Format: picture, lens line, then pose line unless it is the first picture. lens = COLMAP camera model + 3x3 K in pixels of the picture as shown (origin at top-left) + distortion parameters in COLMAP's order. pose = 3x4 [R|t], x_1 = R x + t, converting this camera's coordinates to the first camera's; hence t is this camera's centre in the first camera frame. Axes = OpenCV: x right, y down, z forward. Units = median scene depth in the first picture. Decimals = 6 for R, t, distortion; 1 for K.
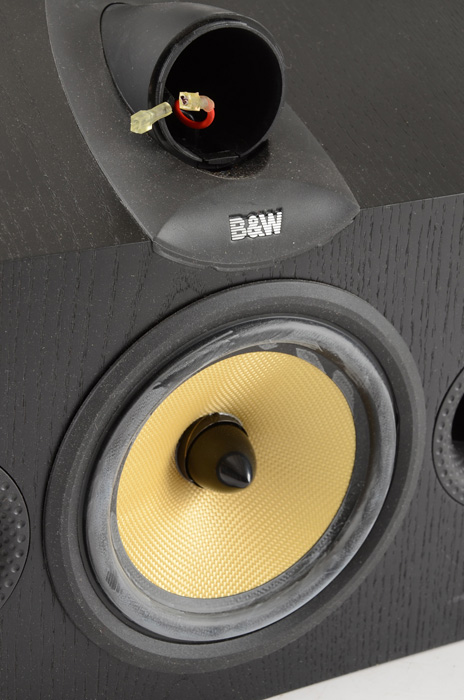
lens RADIAL K [[1712.5, 0, 232.0], [0, 1712.5, 350.0], [0, 0, 1]] dist [0.307325, 0.130266]
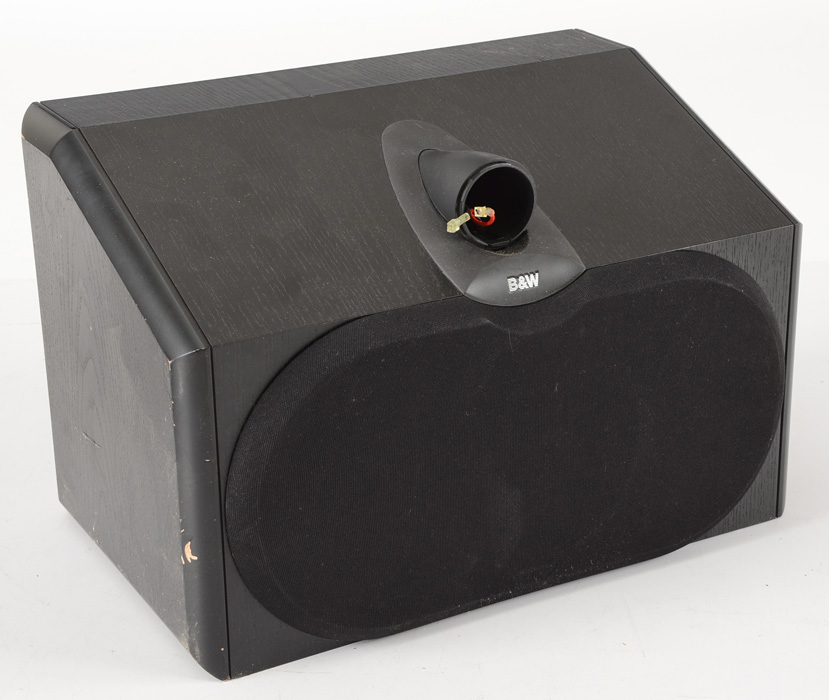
lens RADIAL K [[1947.5, 0, 414.5], [0, 1947.5, 350.0], [0, 0, 1]] dist [0.009173, 0.051796]
pose [[0.998022, -0.055930, -0.028700, -0.041026], [0.054844, 0.997797, -0.037323, 0.058056], [0.030724, 0.035675, 0.998891, -0.890960]]
